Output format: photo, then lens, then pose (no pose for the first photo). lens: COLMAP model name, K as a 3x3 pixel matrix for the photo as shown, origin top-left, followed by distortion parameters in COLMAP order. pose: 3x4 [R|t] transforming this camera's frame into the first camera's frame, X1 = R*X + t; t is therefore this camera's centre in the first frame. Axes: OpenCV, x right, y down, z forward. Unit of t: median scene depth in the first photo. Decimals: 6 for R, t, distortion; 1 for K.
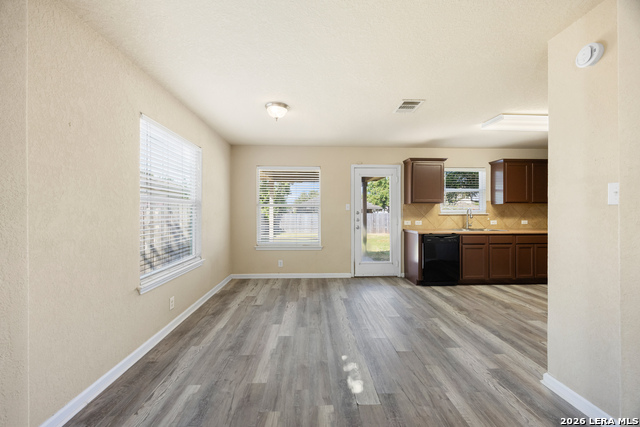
lens RADIAL K [[243.9, 0, 318.8], [0, 243.9, 212.5], [0, 0, 1]] dist [-0.001404, 0.000134]
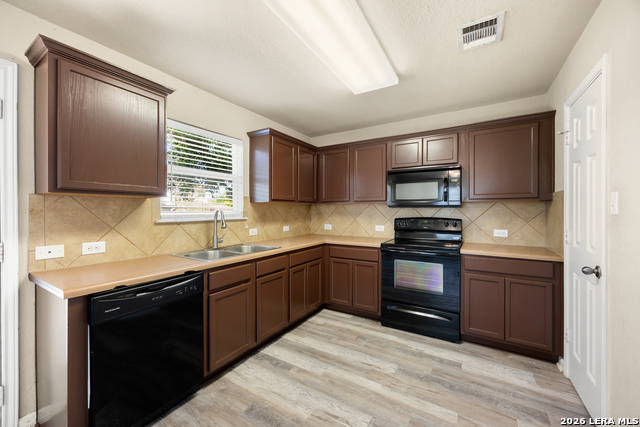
lens RADIAL K [[250.5, 0, 320.5], [0, 250.5, 211.6], [0, 0, 1]] dist [0.002545, 0.000226]
pose [[0.551127, -0.002923, 0.834416, 0.295845], [-0.001416, 0.999989, 0.004438, -0.014483], [-0.834420, -0.003627, 0.551117, 0.534653]]
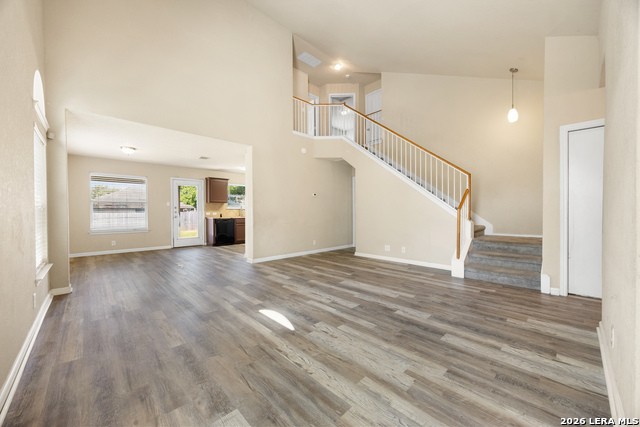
lens RADIAL K [[243.9, 0, 318.8], [0, 243.9, 212.5], [0, 0, 1]] dist [-0.001404, 0.000134]
pose [[0.748628, -0.006237, 0.662961, -0.206866], [0.007370, 0.999972, 0.001085, 0.038623], [-0.662949, 0.004073, 0.748653, -0.861278]]
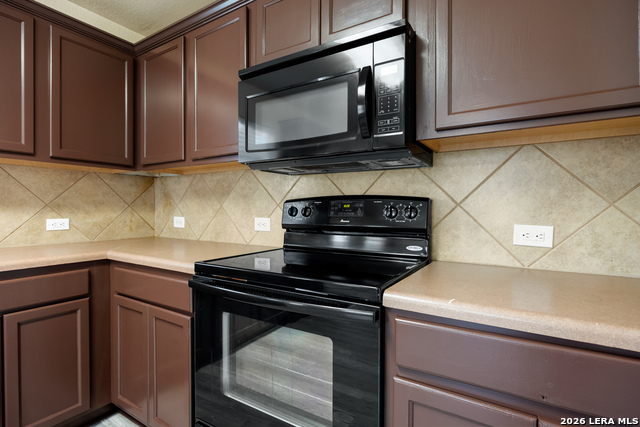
lens RADIAL K [[315.5, 0, 320.0], [0, 315.5, 213.5], [0, 0, 1]] dist [-0.001542, -0.000224]
pose [[0.553986, -0.007150, 0.832495, 0.728979], [-0.006198, 0.999900, 0.012713, 0.019643], [-0.832503, -0.012203, 0.553886, 0.507011]]
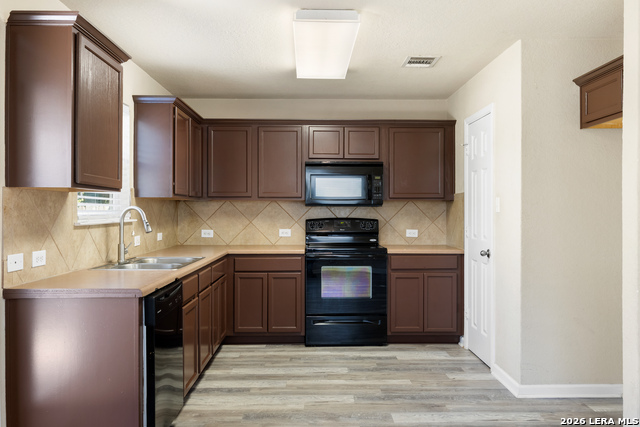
lens RADIAL K [[502.7, 0, 317.8], [0, 502.7, 211.9], [0, 0, 1]] dist [-0.000899, 0.002460]
pose [[0.017774, -0.001866, 0.999840, -0.154003], [-0.003022, 0.999994, 0.001920, -0.012217], [-0.999837, -0.003056, 0.017768, 0.708645]]
